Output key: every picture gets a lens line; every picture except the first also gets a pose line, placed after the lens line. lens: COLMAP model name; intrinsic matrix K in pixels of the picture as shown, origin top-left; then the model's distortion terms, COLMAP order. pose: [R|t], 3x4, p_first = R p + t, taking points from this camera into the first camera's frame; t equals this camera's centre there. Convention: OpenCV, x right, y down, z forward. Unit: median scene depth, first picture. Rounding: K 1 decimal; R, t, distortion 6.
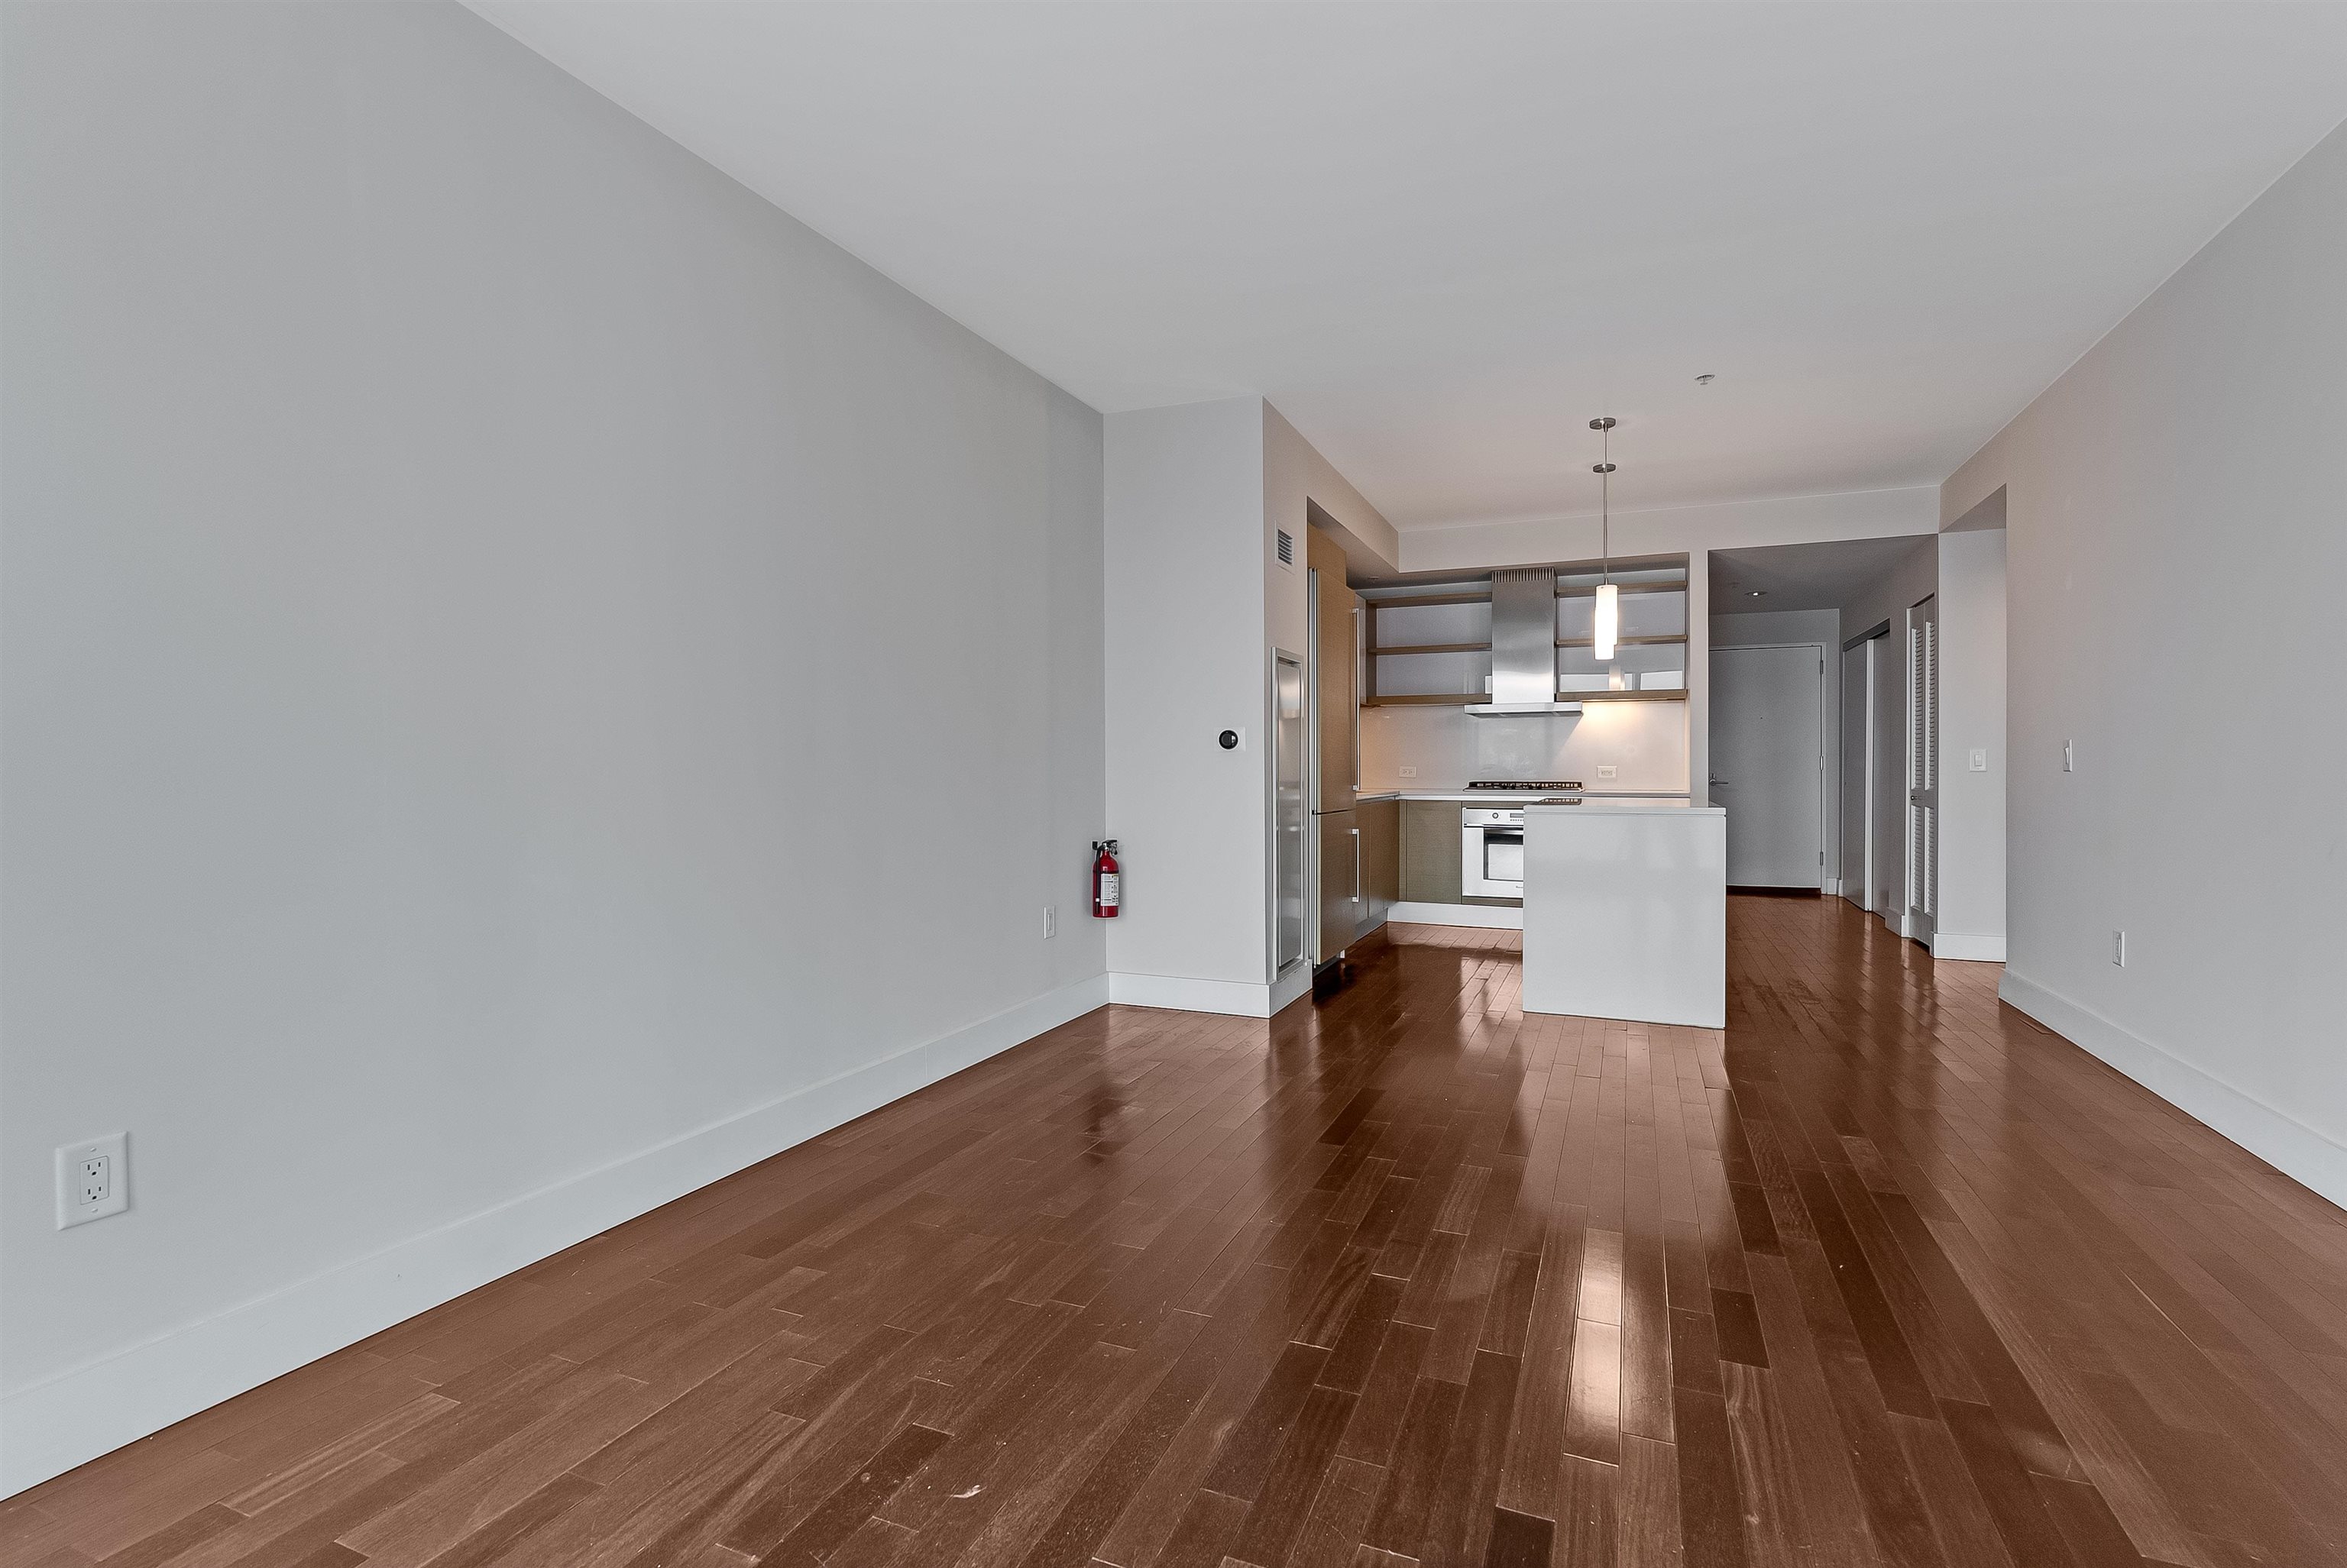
lens RADIAL K [[1095.2, 0, 1182.9], [0, 1095.2, 780.7], [0, 0, 1]] dist [-0.002218, 0.000076]
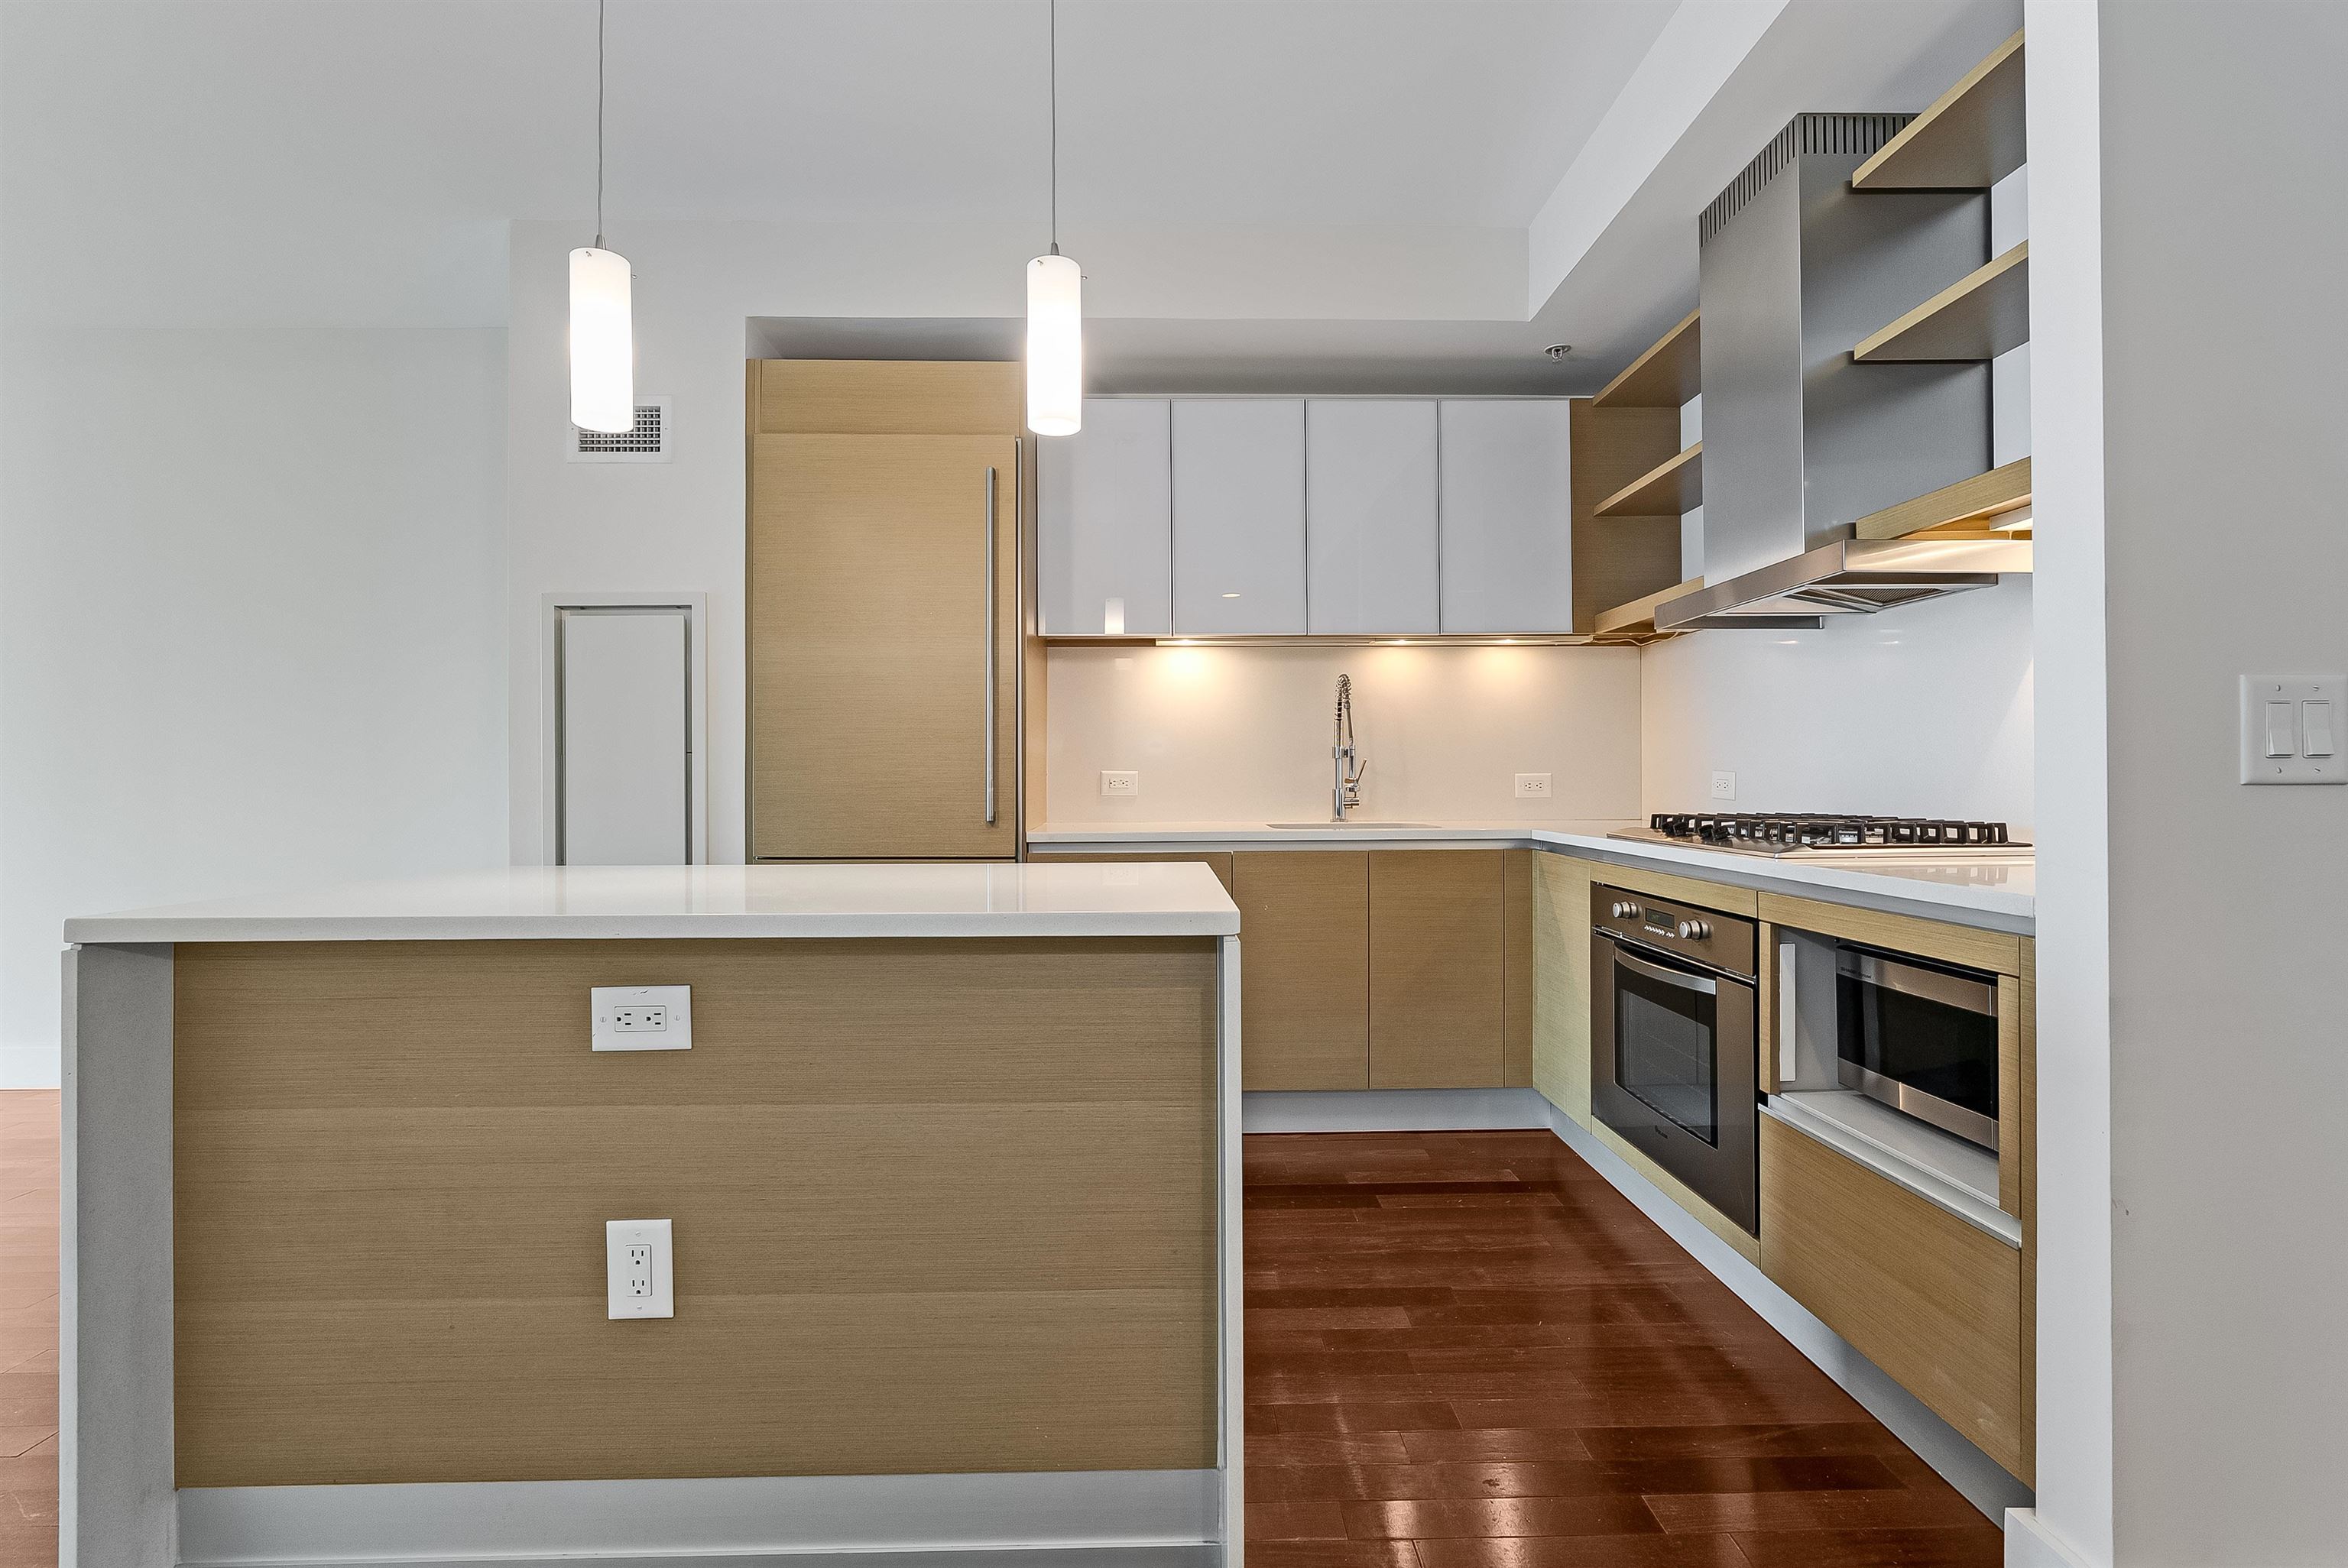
lens RADIAL K [[1095.7, 0, 1183.4], [0, 1095.7, 780.7], [0, 0, 1]] dist [-0.002218, 0.000076]
pose [[0.395470, -0.003708, -0.918471, 0.545924], [-0.007417, 0.999946, -0.007230, -0.006374], [0.918449, 0.009672, 0.395421, 0.719603]]
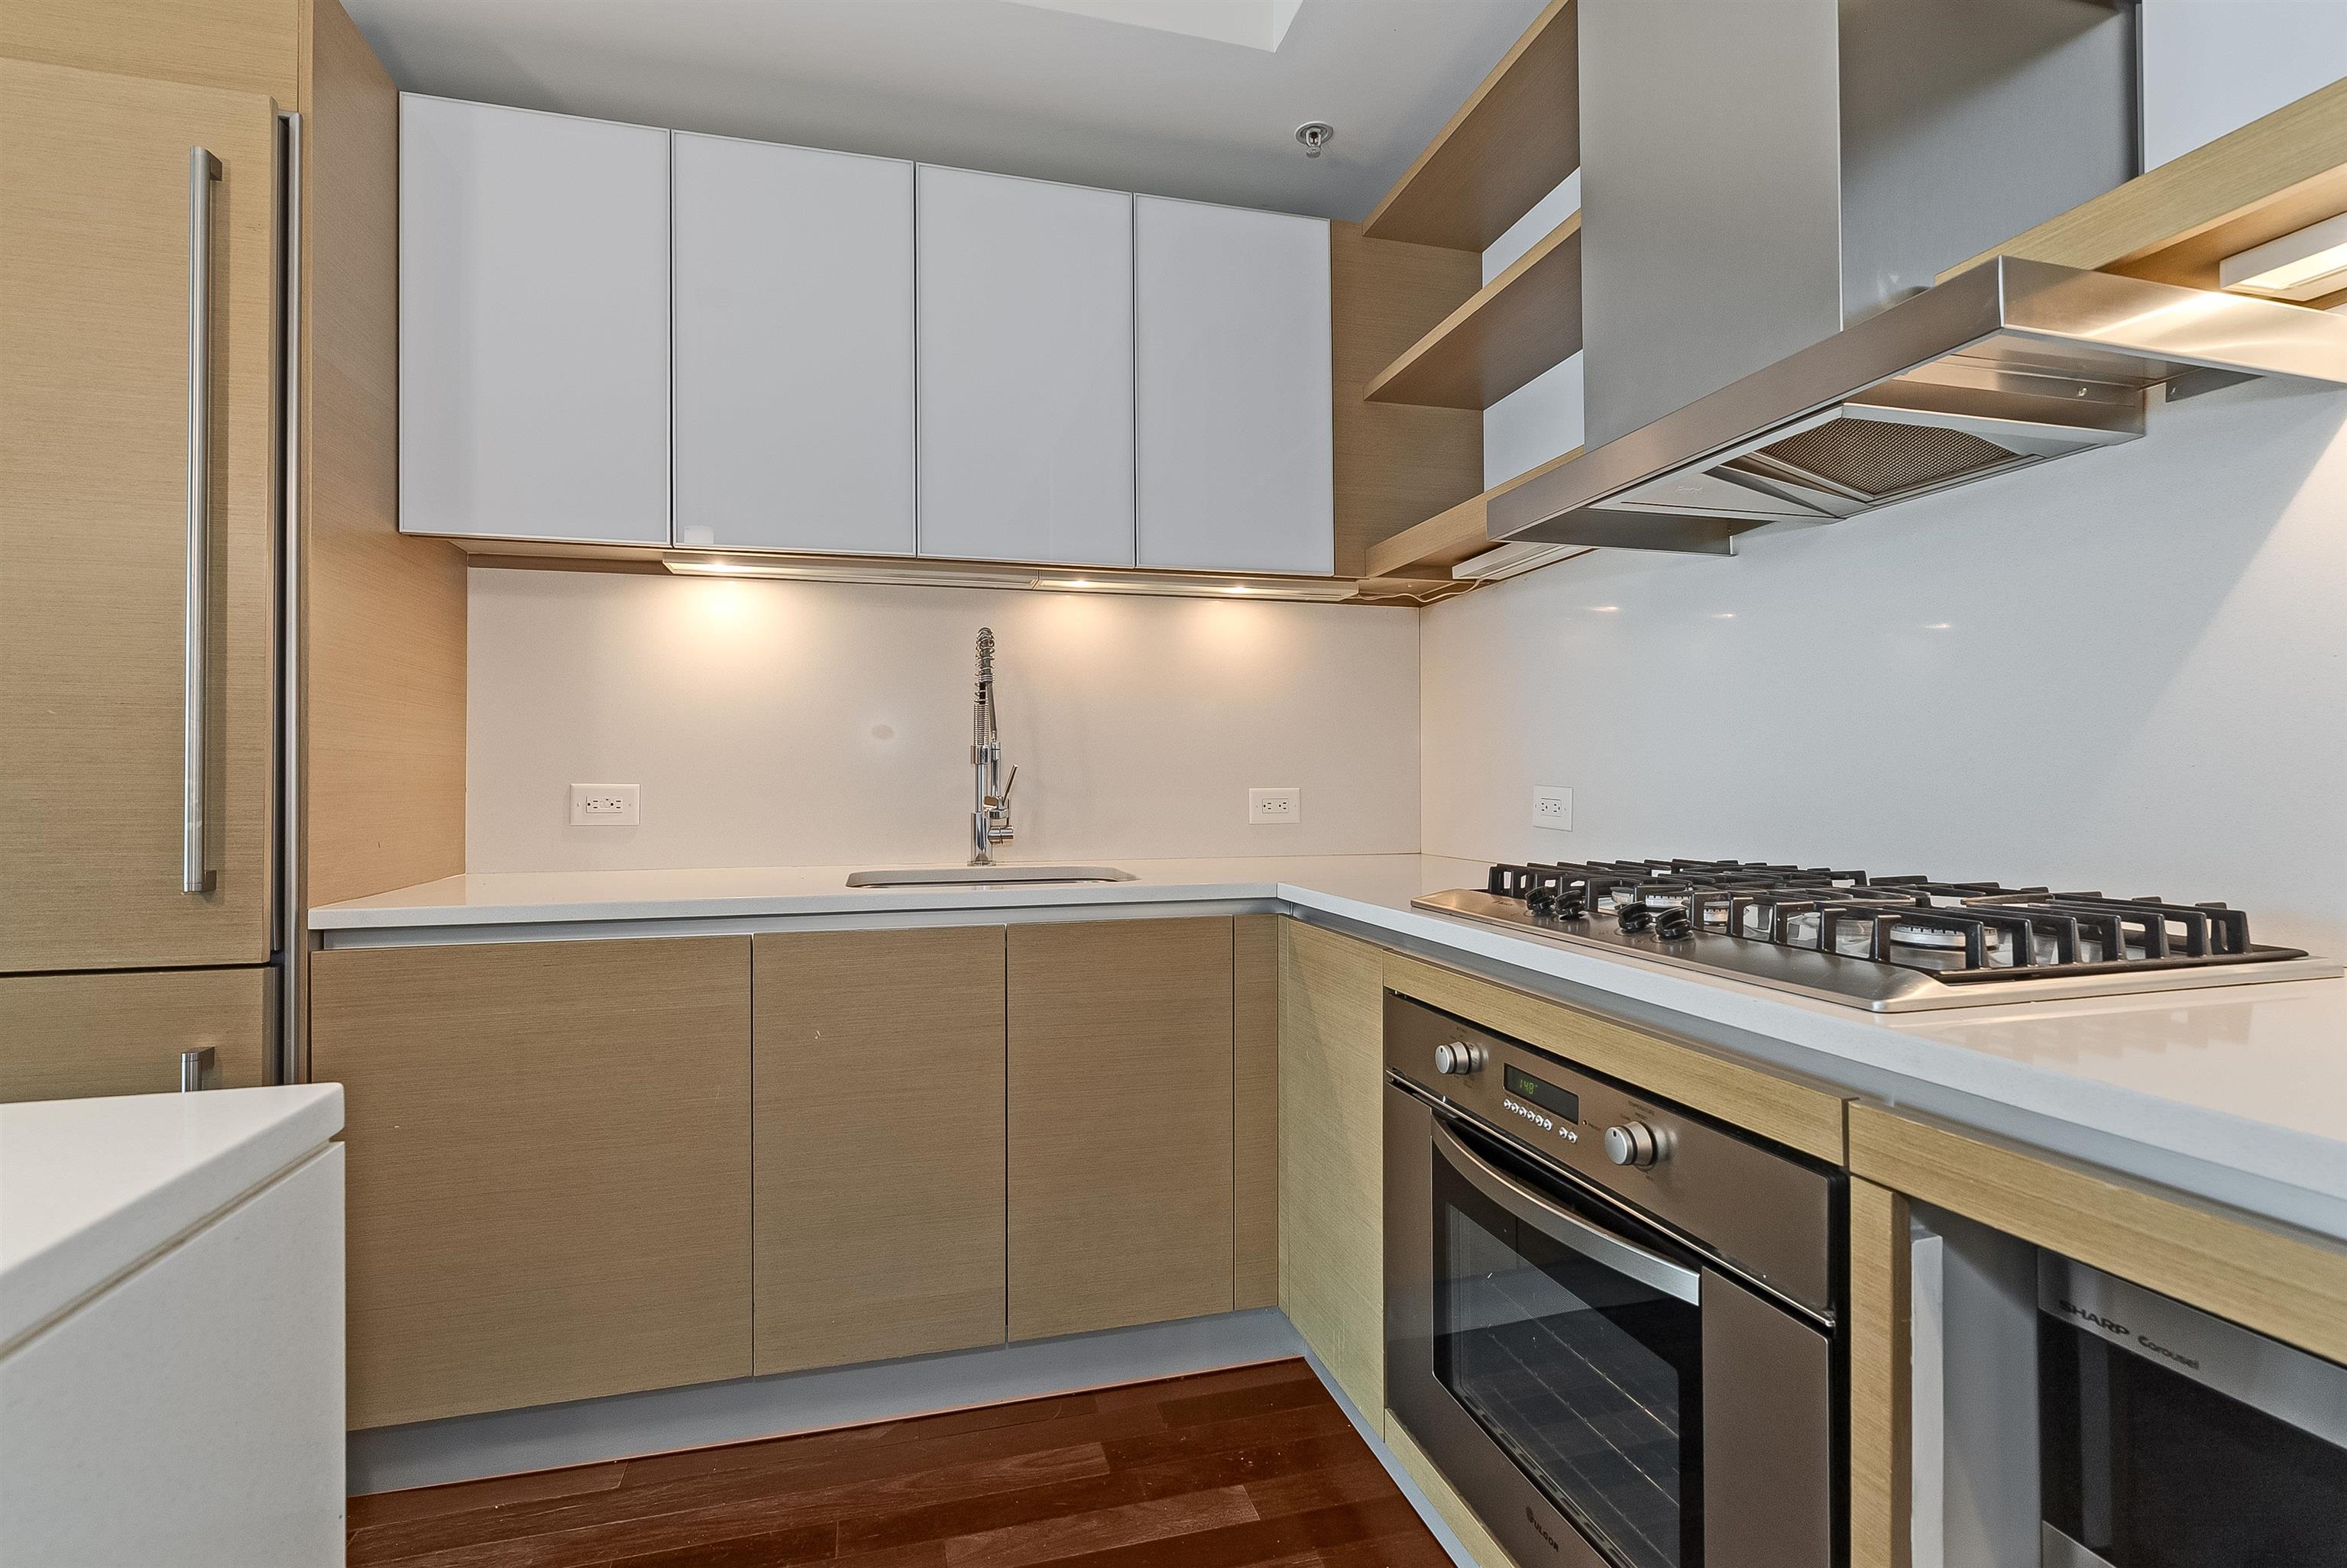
lens RADIAL K [[1095.2, 0, 1182.9], [0, 1095.2, 780.7], [0, 0, 1]] dist [-0.002218, 0.000076]
pose [[0.603590, -0.007220, -0.797262, 0.398492], [-0.006242, 0.999886, -0.013781, -0.012030], [0.797270, 0.013295, 0.603476, 0.840447]]
